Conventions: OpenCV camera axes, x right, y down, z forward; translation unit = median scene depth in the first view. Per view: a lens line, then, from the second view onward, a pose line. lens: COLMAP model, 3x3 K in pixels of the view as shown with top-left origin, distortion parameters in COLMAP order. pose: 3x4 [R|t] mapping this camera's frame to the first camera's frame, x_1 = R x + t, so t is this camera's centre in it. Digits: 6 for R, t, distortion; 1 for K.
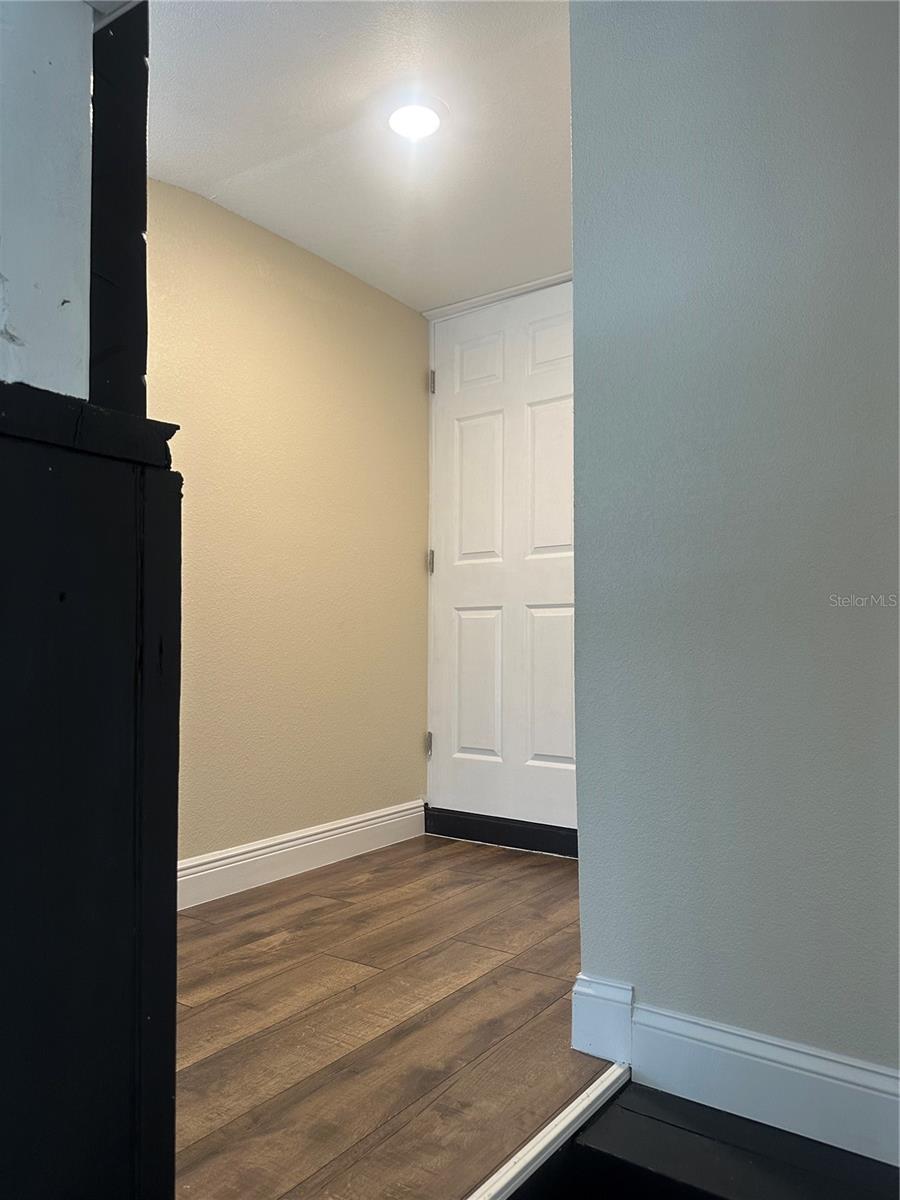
lens RADIAL K [[845.5, 0, 450.0], [0, 845.5, 600.0], [0, 0, 1]] dist [0.110199, -0.169293]
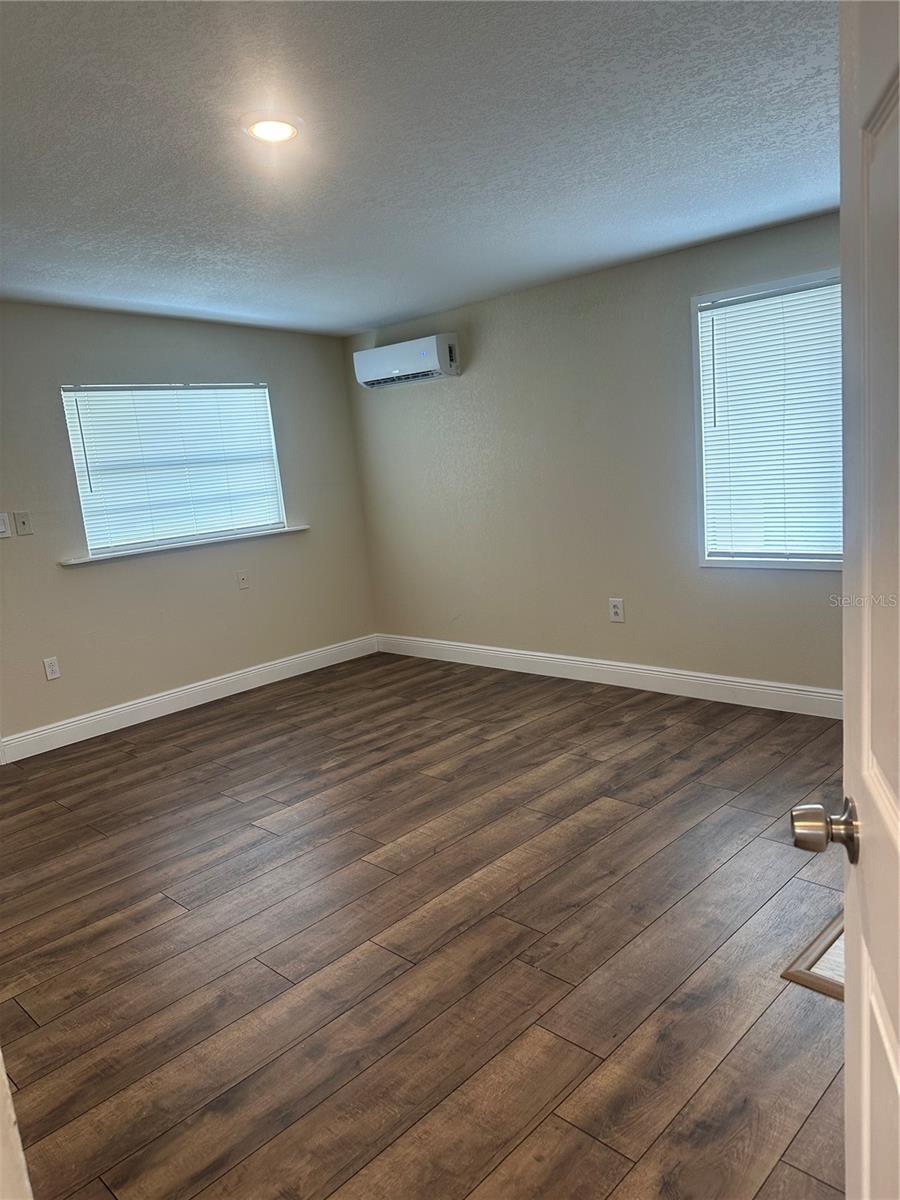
lens RADIAL K [[843.9, 0, 447.3], [0, 843.9, 609.7], [0, 0, 1]] dist [0.157555, -0.292897]
pose [[-0.982697, 0.062062, 0.174514, 0.144050], [0.085224, 0.988037, 0.128527, -0.196498], [-0.164449, 0.141176, -0.976230, 2.793741]]
